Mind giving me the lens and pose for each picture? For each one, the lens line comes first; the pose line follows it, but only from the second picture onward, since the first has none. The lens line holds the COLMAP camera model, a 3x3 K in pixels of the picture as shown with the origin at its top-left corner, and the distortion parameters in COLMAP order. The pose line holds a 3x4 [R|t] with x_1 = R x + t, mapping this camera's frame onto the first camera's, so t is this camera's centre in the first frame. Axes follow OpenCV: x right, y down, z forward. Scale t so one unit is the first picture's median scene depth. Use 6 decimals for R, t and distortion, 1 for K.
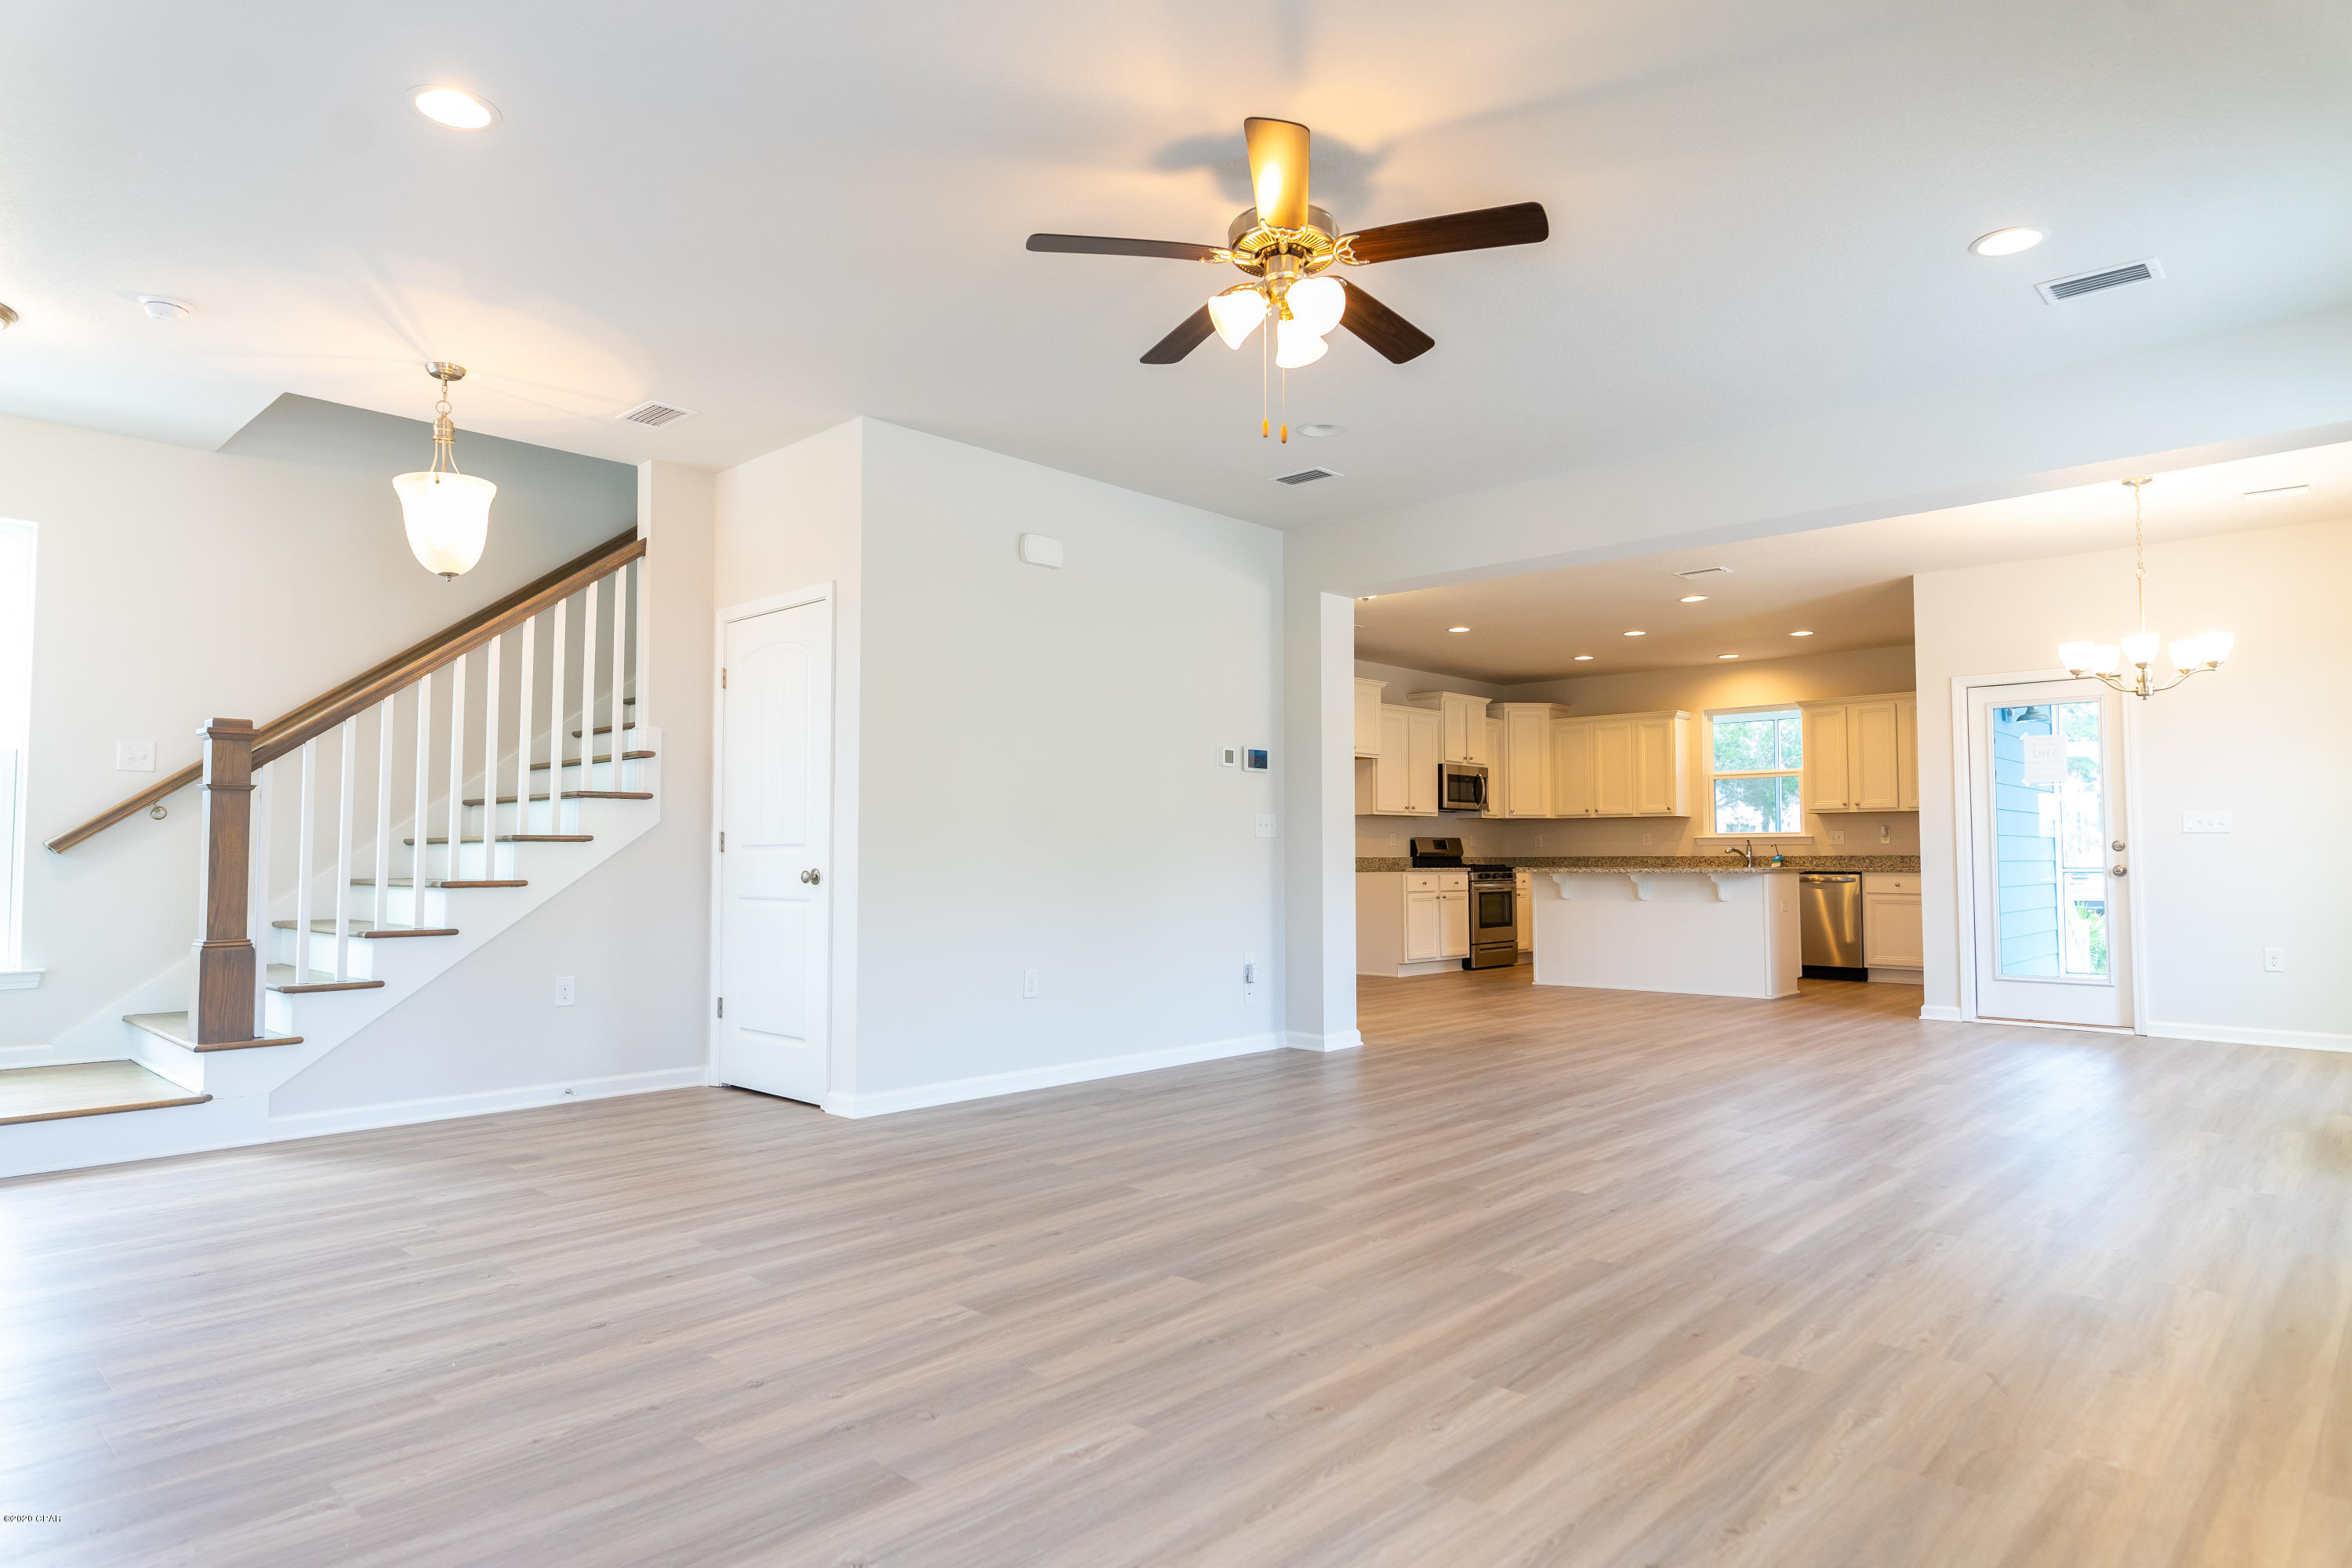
lens RADIAL K [[1343.4, 0, 1176.0], [0, 1343.4, 784.0], [0, 0, 1]] dist [-0.002005, -0.000278]
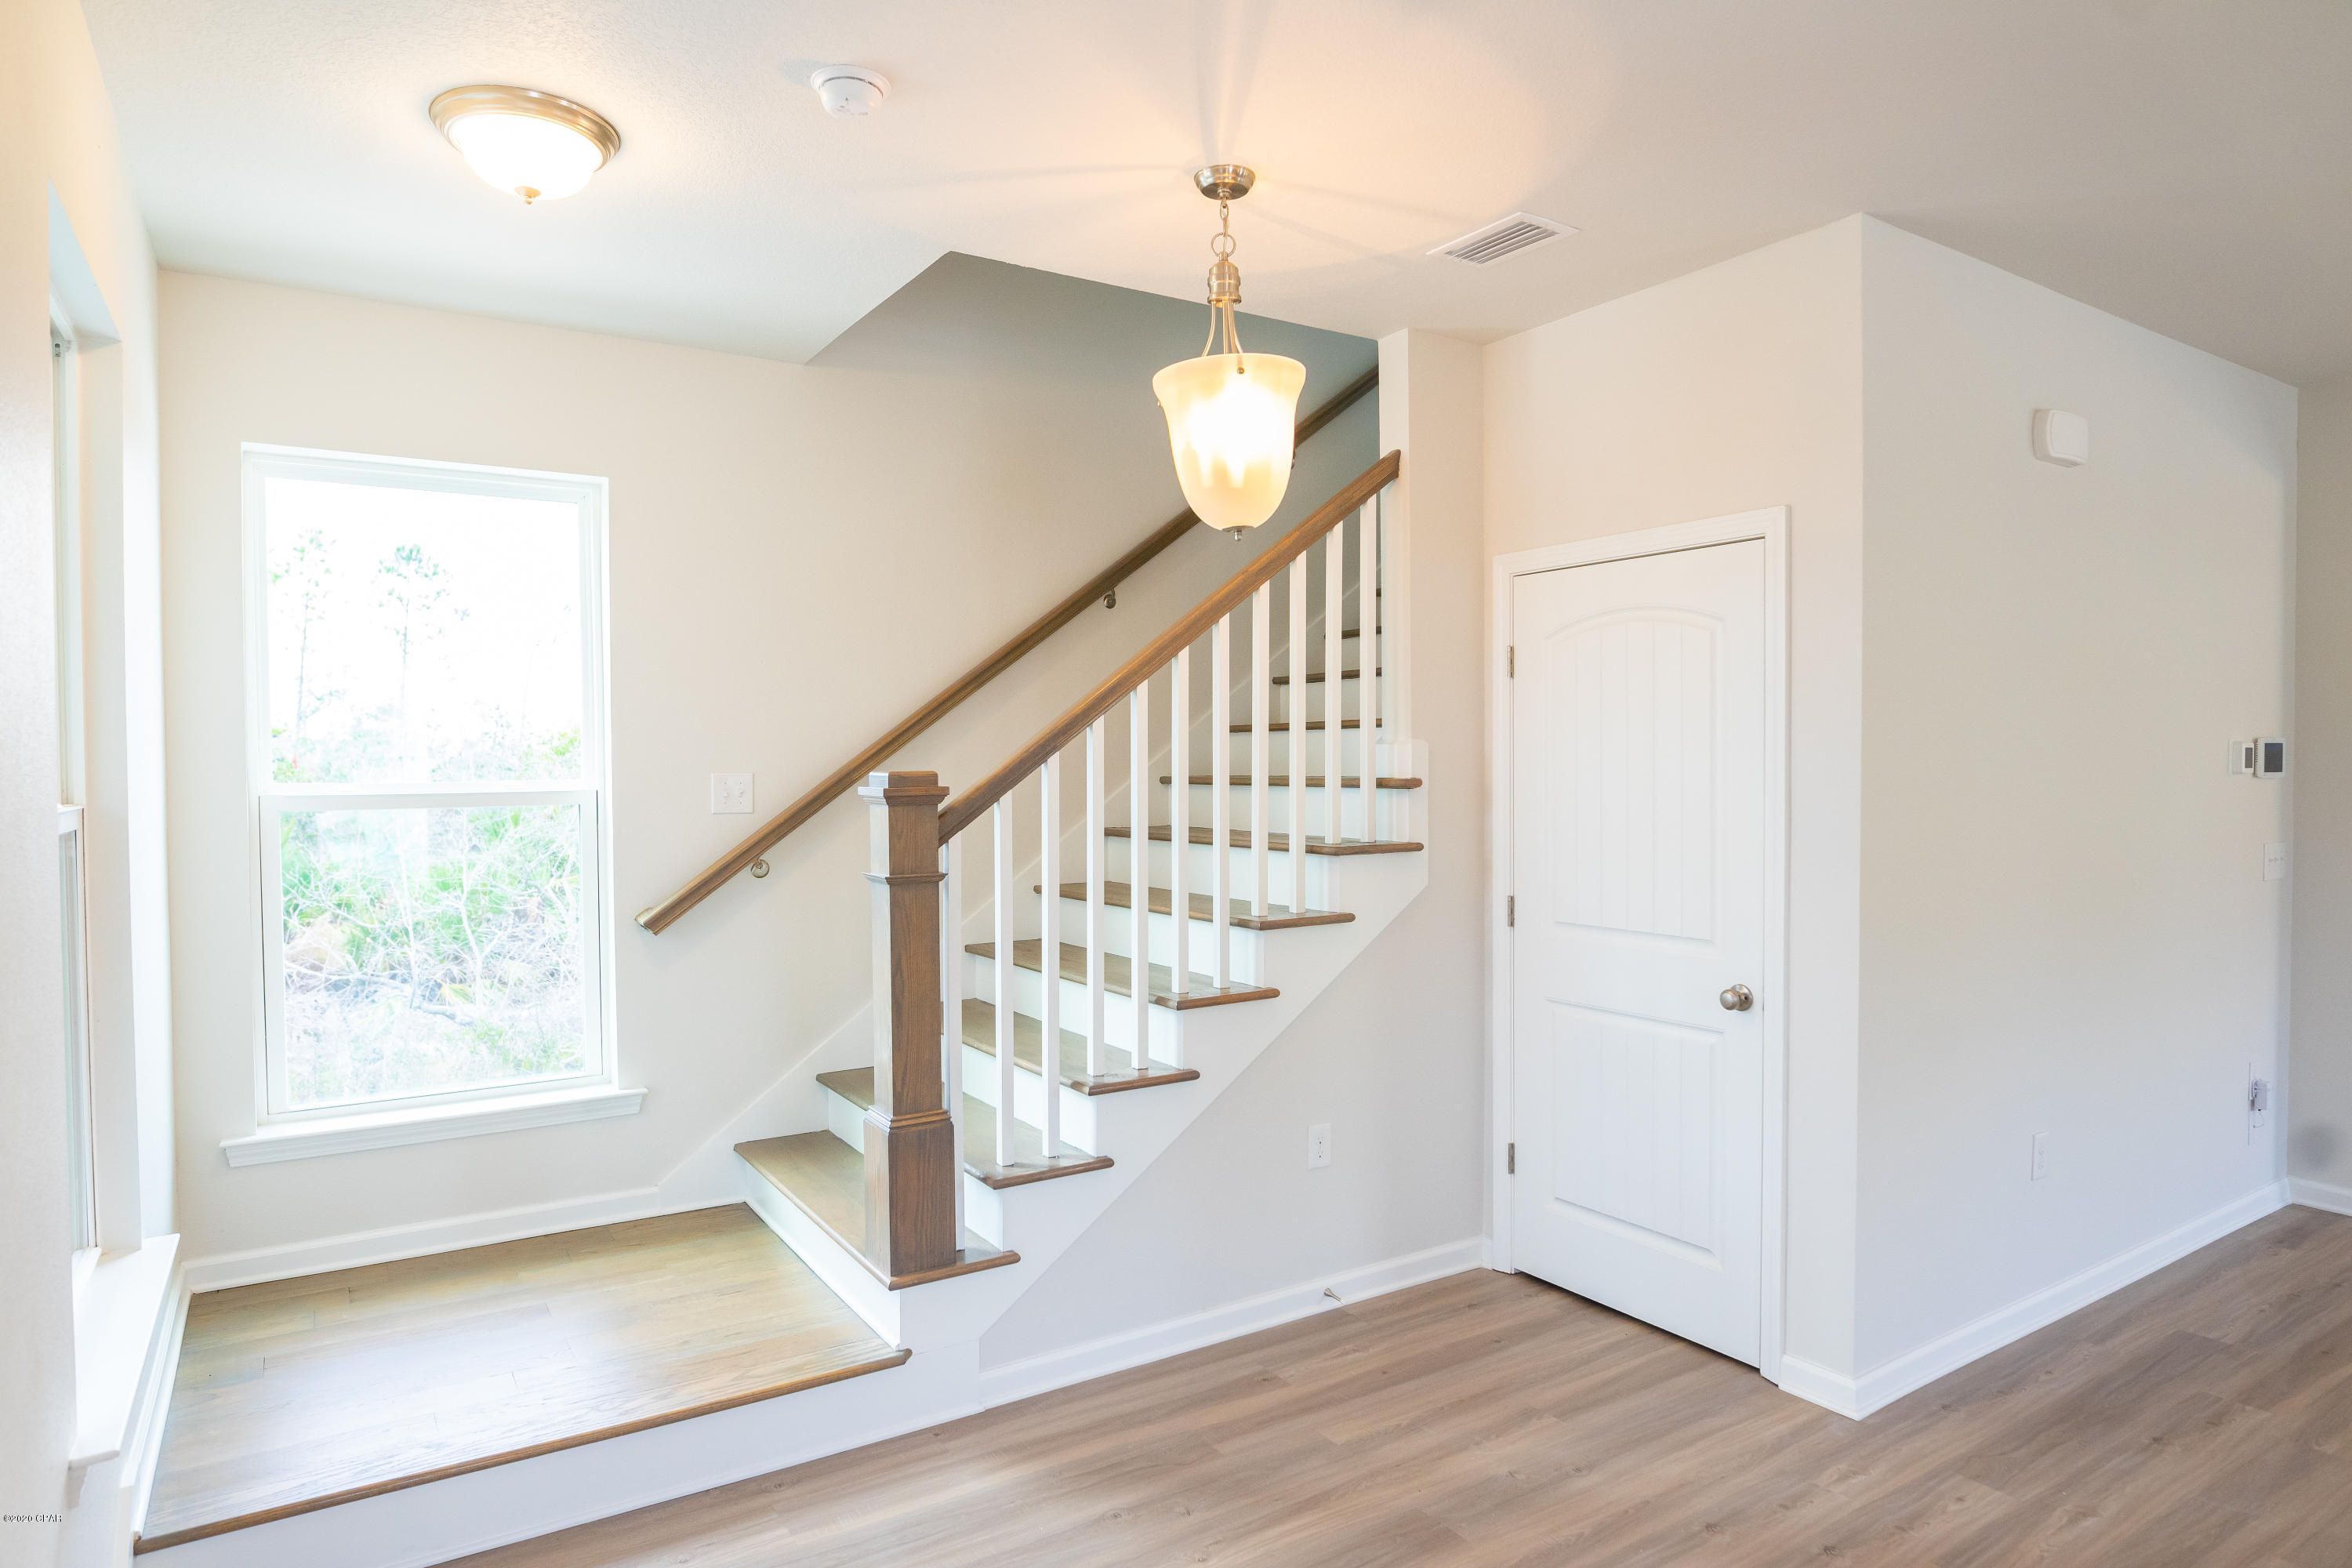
lens RADIAL K [[1350.8, 0, 1176.0], [0, 1350.8, 784.0], [0, 0, 1]] dist [-0.020286, -0.000297]
pose [[0.971383, 0.000742, -0.237518, -0.264480], [0.016358, 0.997412, 0.070016, -0.053085], [0.236955, -0.071897, 0.968857, 0.250264]]
